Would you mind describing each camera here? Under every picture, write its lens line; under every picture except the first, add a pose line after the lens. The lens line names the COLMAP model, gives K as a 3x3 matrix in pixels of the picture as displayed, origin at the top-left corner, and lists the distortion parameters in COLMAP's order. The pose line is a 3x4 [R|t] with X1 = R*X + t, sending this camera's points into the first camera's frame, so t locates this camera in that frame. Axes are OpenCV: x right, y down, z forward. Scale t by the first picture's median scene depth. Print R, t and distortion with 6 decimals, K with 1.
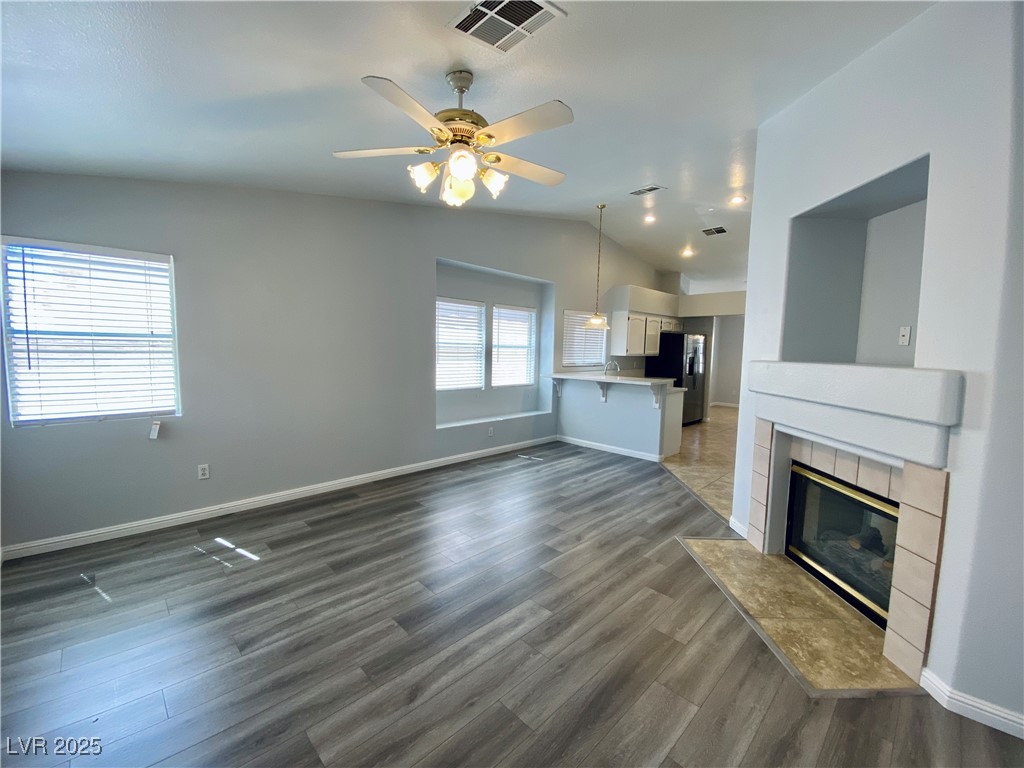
lens RADIAL K [[417.4, 0, 507.8], [0, 417.4, 376.4], [0, 0, 1]] dist [0.015976, -0.017073]
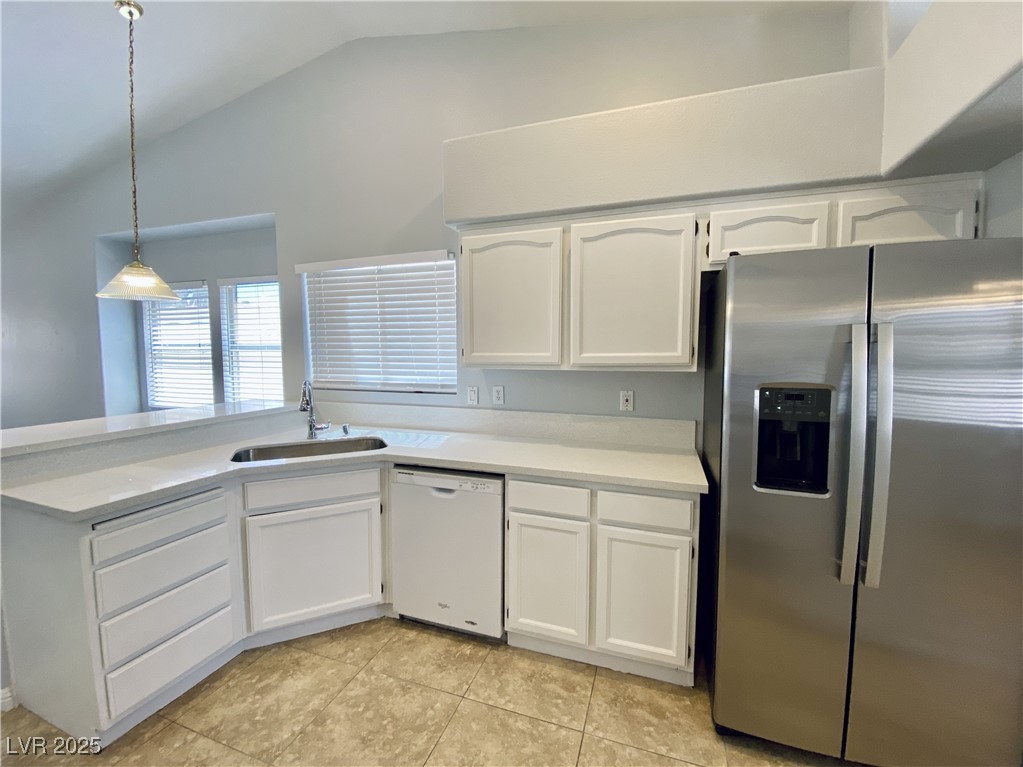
lens RADIAL K [[417.0, 0, 513.8], [0, 417.0, 382.5], [0, 0, 1]] dist [0.015976, -0.017073]
pose [[0.447424, 0.049104, -0.892973, 0.966289], [-0.054399, 0.998137, 0.027630, -0.081325], [0.892666, 0.036214, 0.449262, 1.464559]]
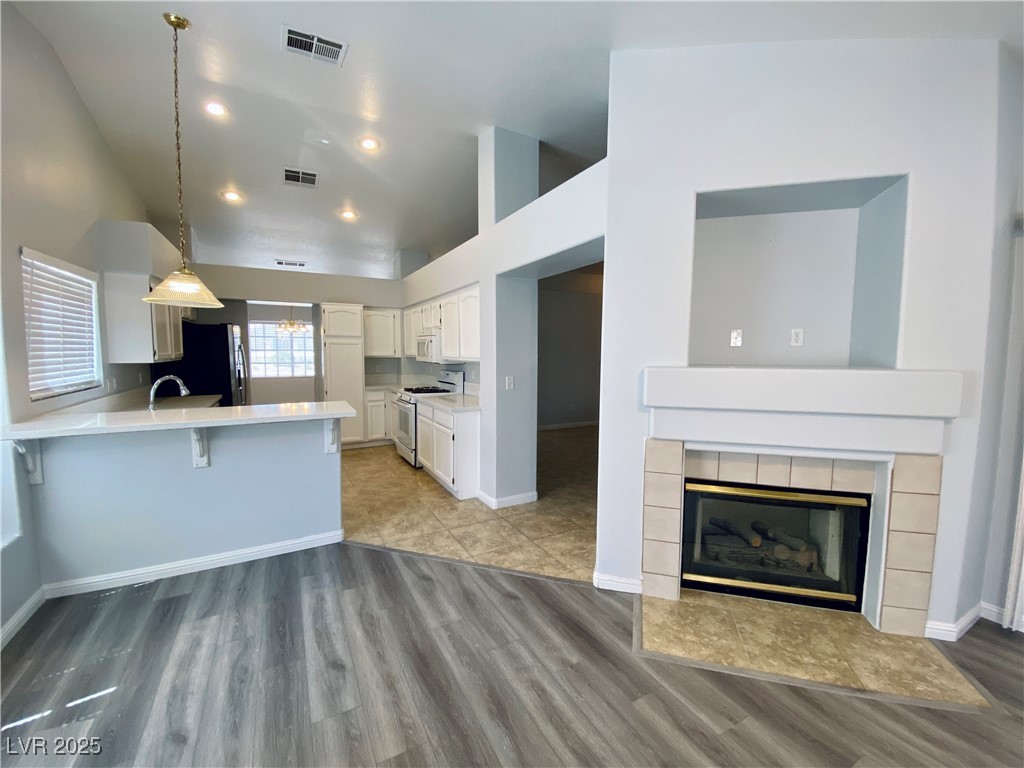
lens RADIAL K [[417.4, 0, 516.4], [0, 417.4, 380.9], [0, 0, 1]] dist [0.015976, -0.017073]
pose [[0.265371, -0.089563, 0.959977, -0.152172], [0.066690, 0.994996, 0.074395, -0.059321], [-0.961837, 0.044279, 0.270017, 0.713362]]
